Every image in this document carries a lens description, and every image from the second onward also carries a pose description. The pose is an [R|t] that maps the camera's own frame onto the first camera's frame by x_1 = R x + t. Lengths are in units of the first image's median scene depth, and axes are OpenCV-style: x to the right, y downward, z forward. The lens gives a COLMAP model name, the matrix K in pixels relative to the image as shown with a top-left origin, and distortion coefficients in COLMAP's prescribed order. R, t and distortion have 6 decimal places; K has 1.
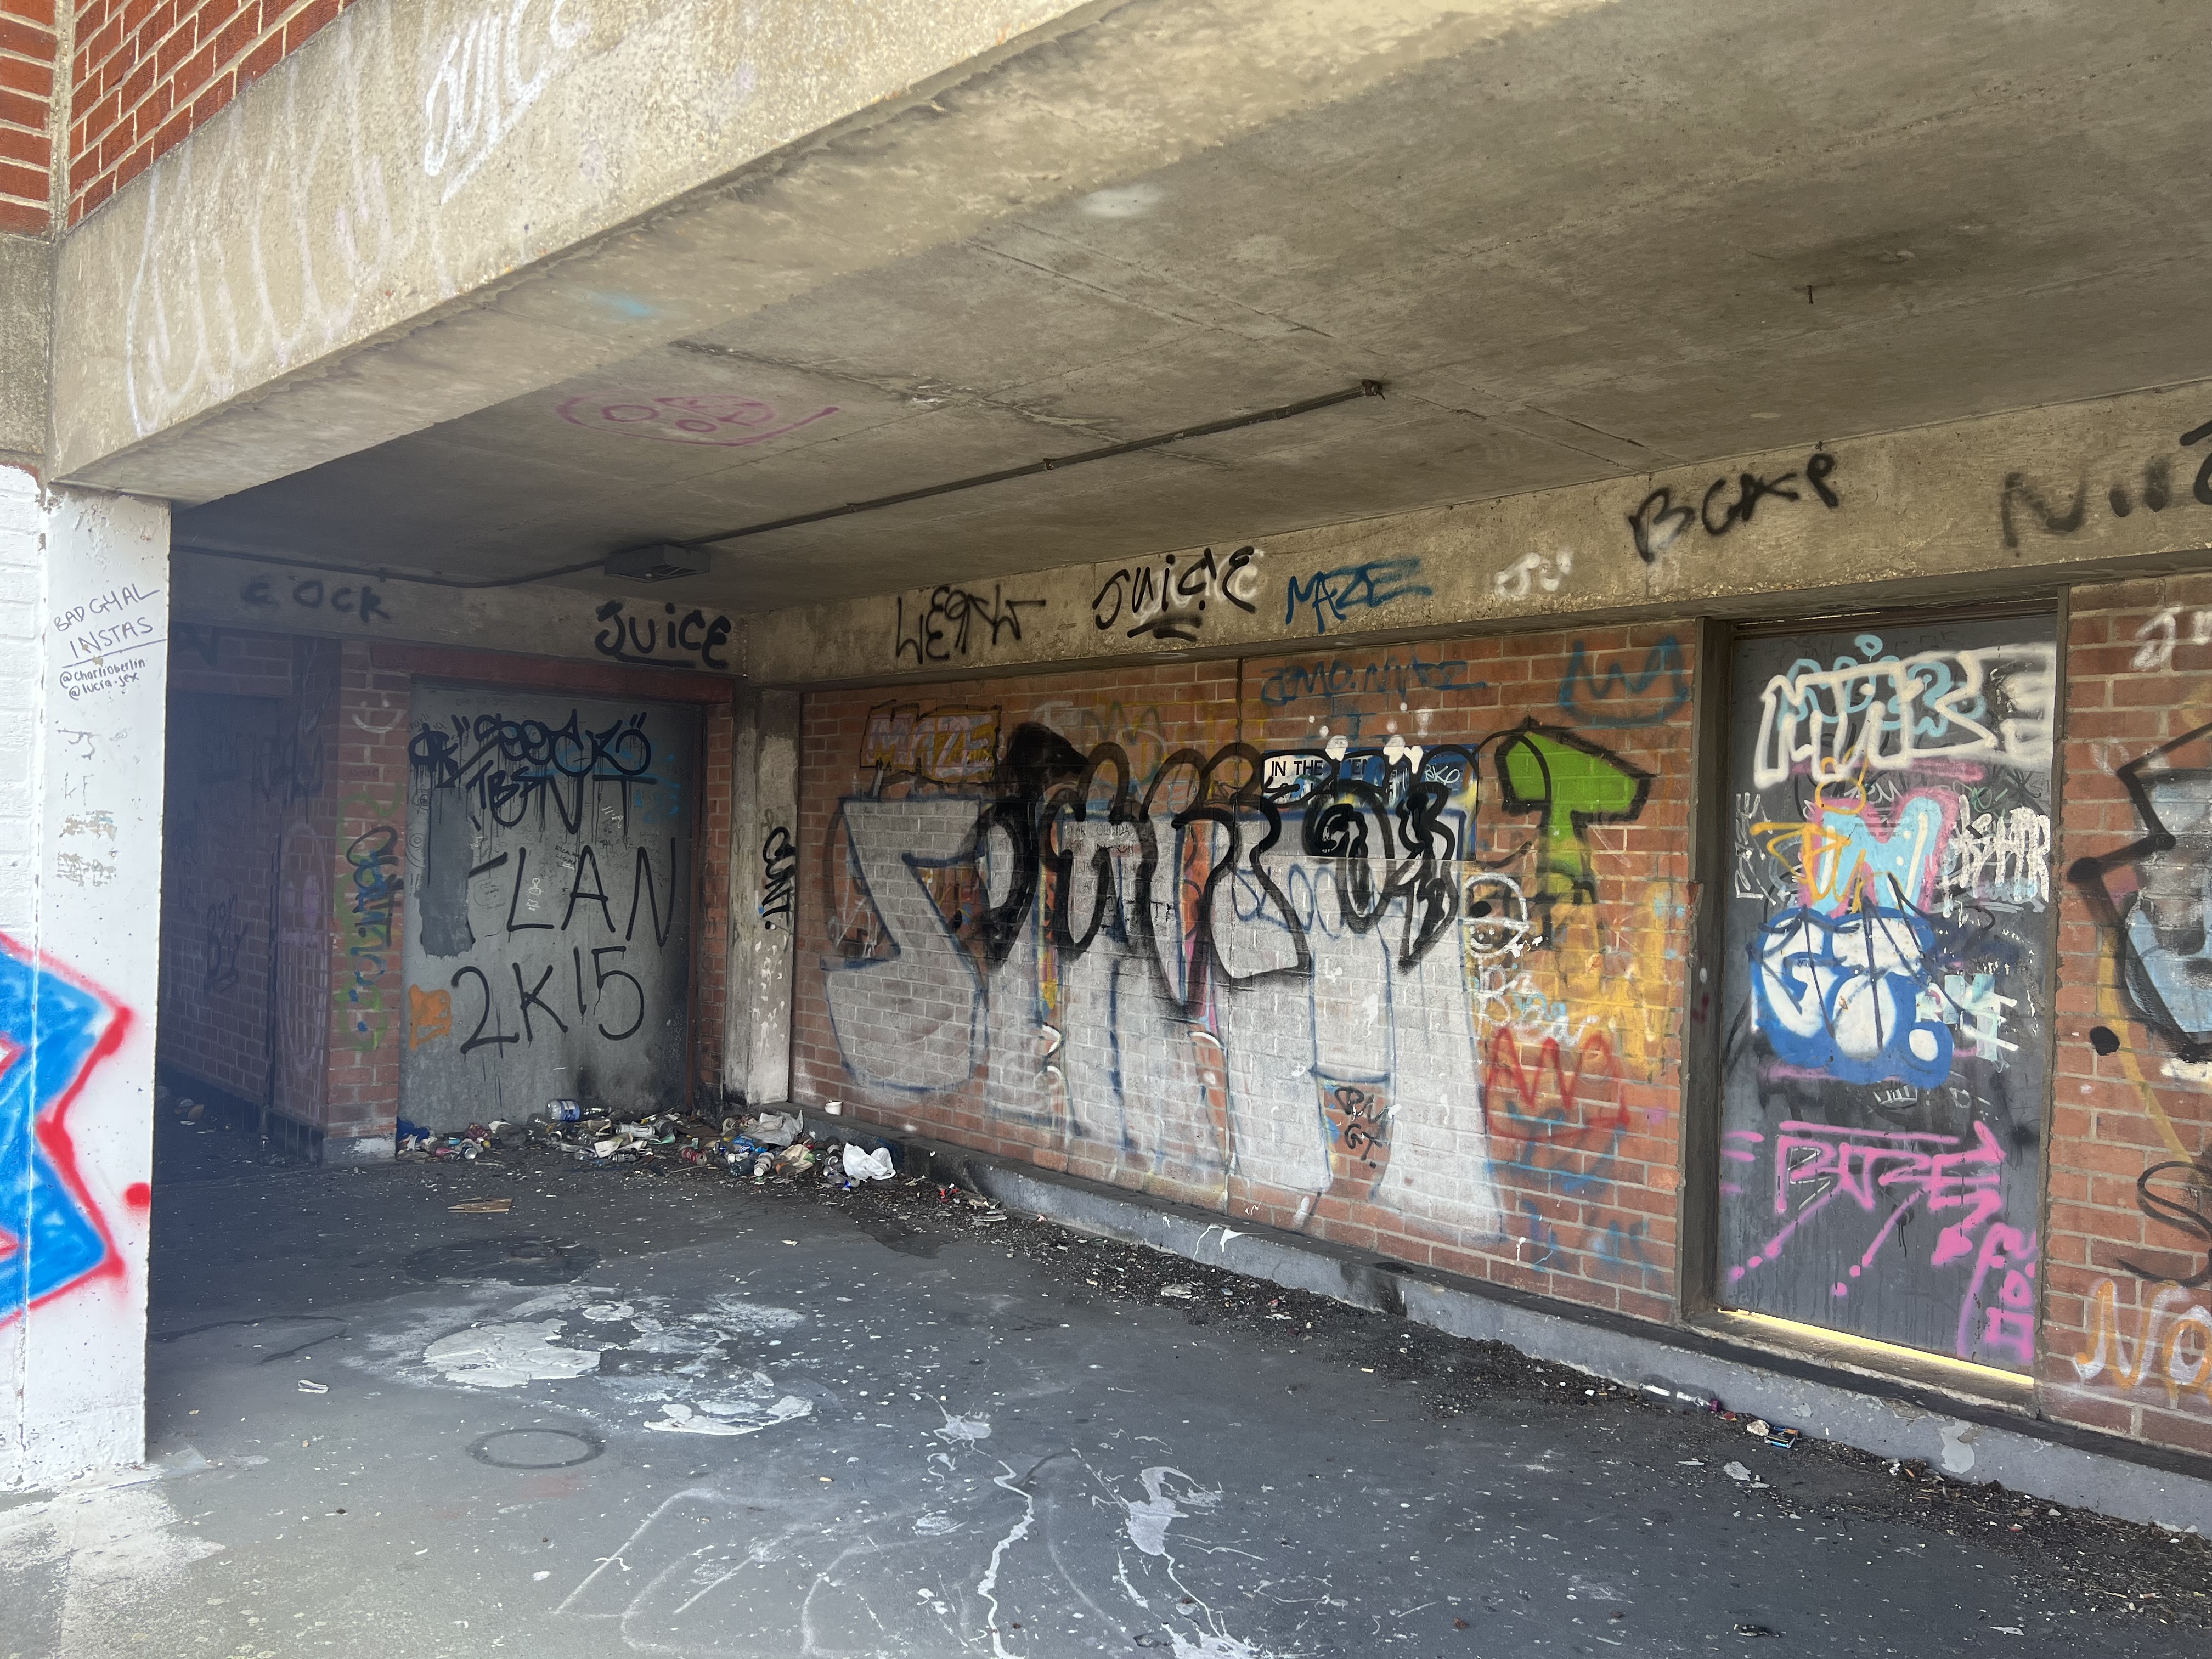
lens RADIAL K [[1910.5, 0, 884.5], [0, 1910.5, 835.0], [0, 0, 1]] dist [0.037399, -0.080244]
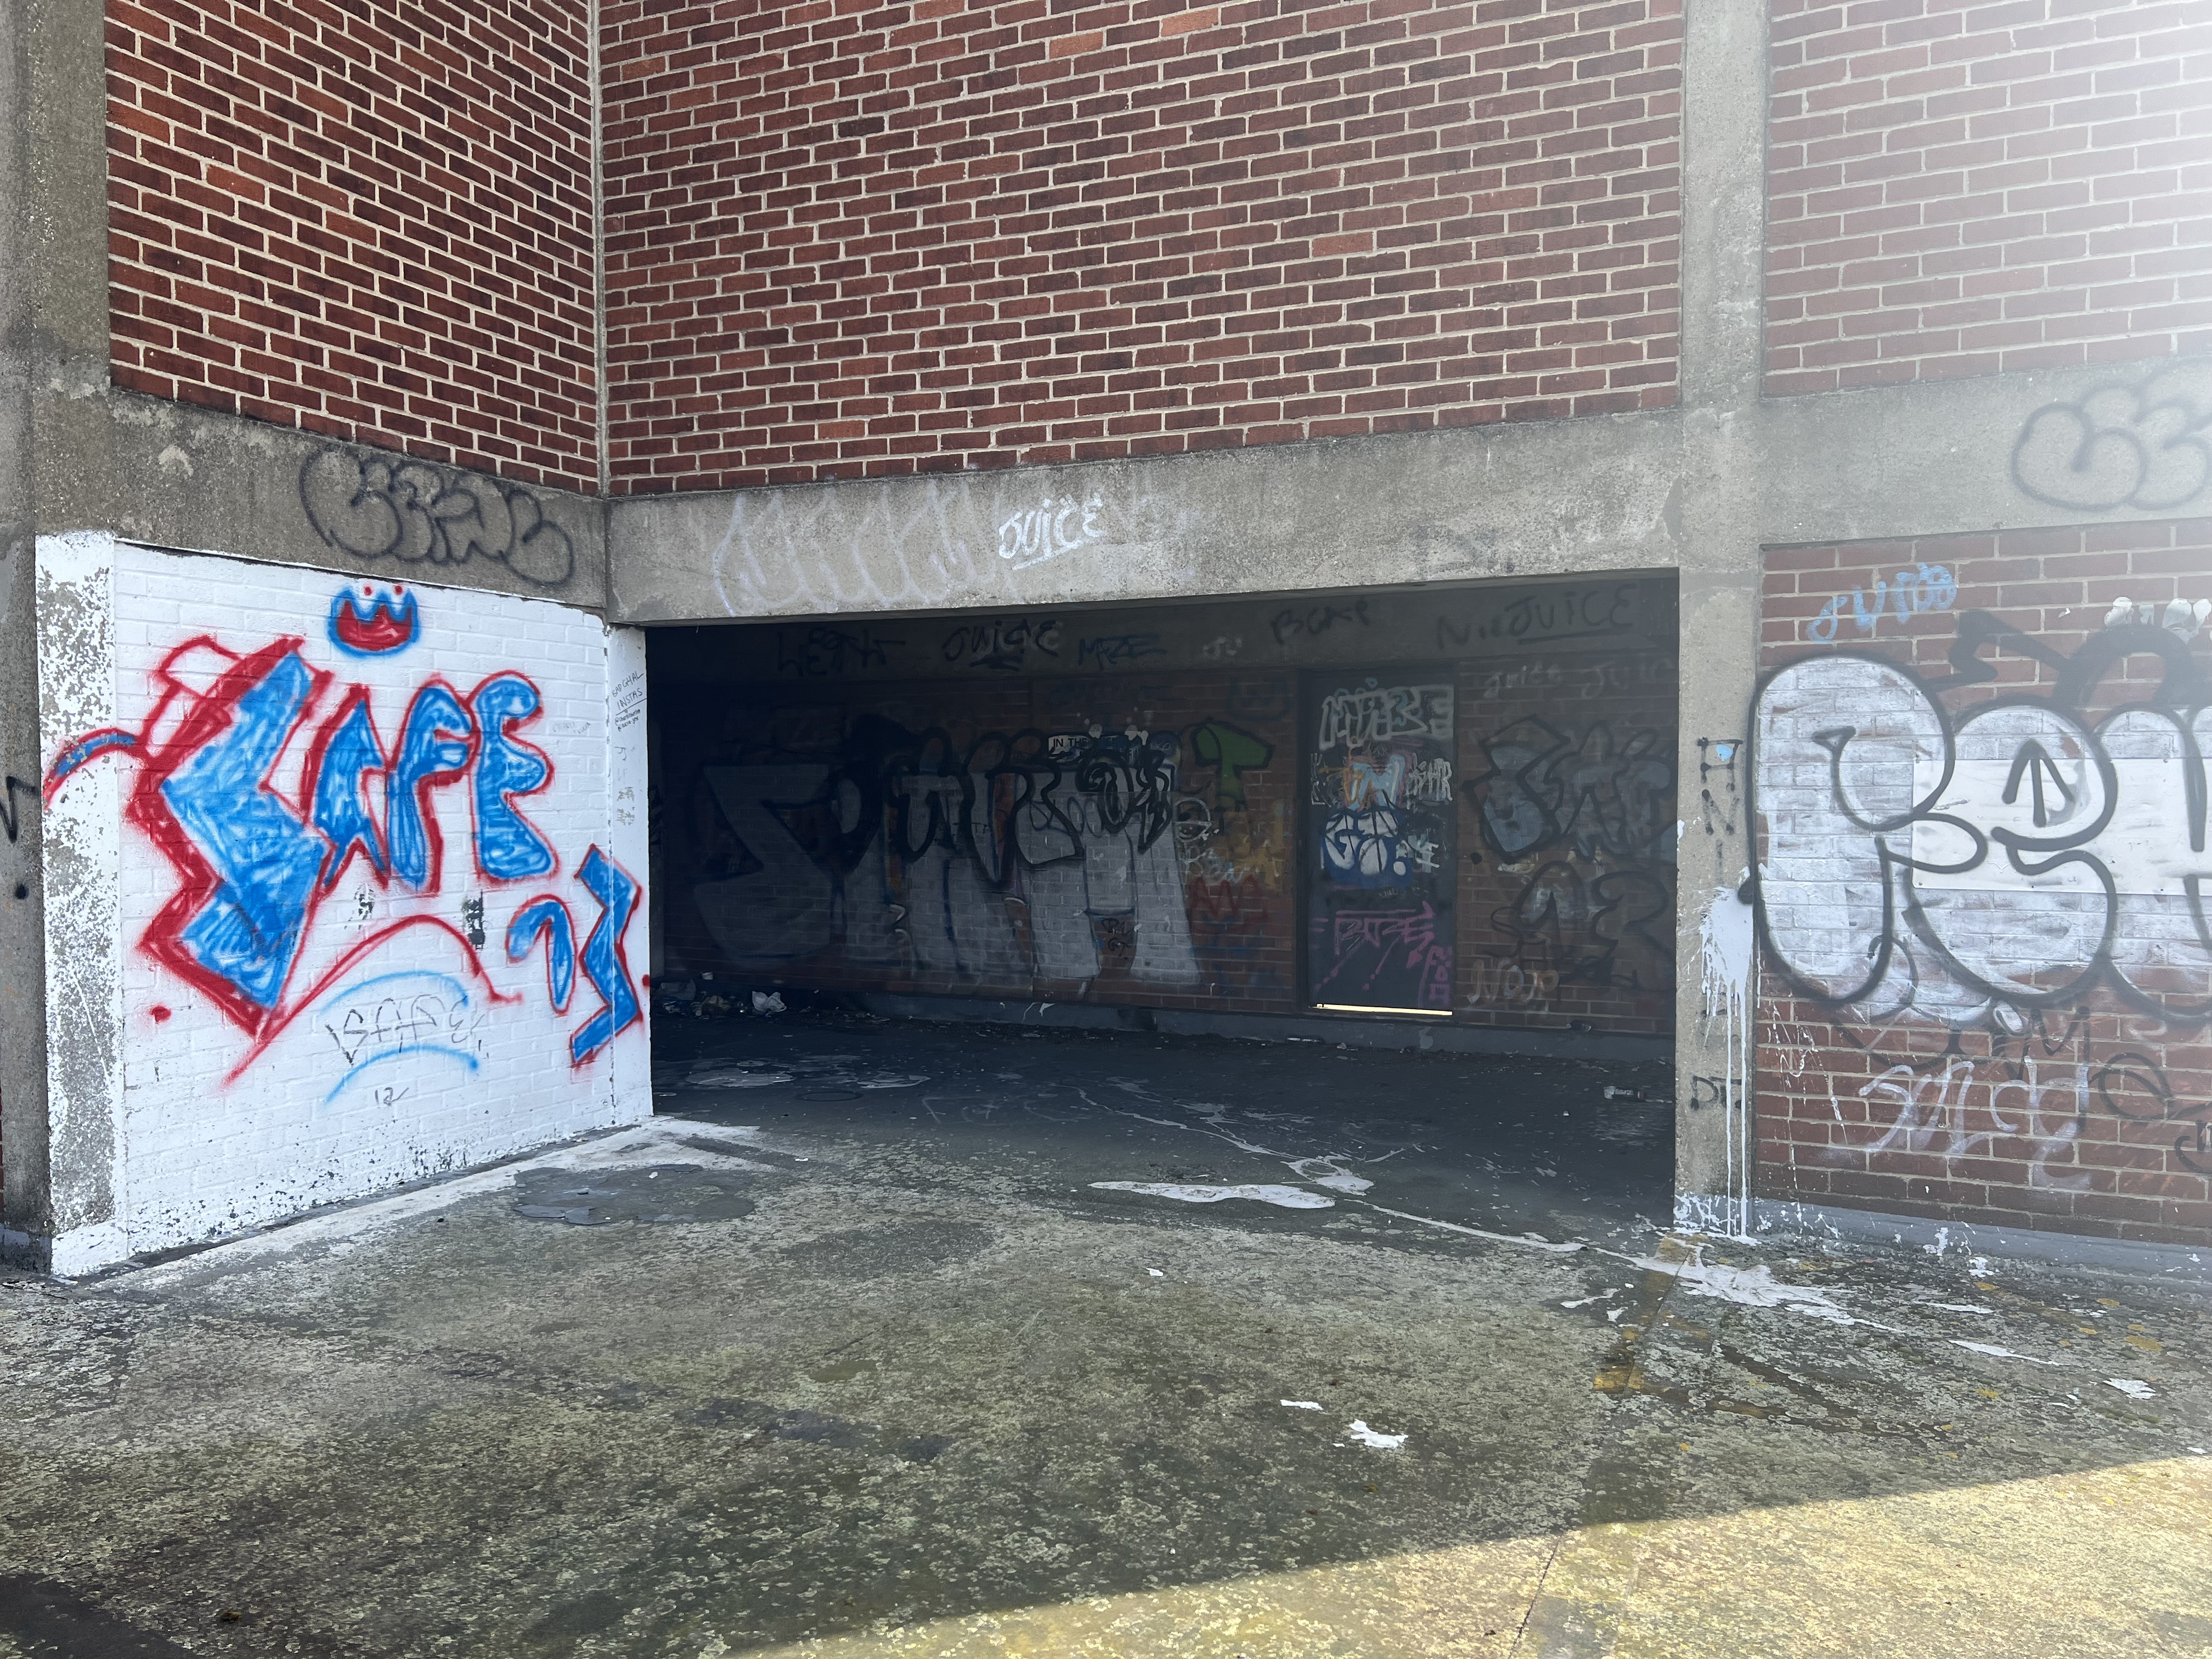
lens RADIAL K [[1700.0, 0, 1110.4], [0, 1700.0, 862.3], [0, 0, 1]] dist [0.028445, -0.004090]
pose [[0.921291, -0.049009, 0.385773, -0.460012], [0.030223, 0.998050, 0.054615, -0.011564], [-0.387698, -0.038657, 0.920976, -0.592230]]
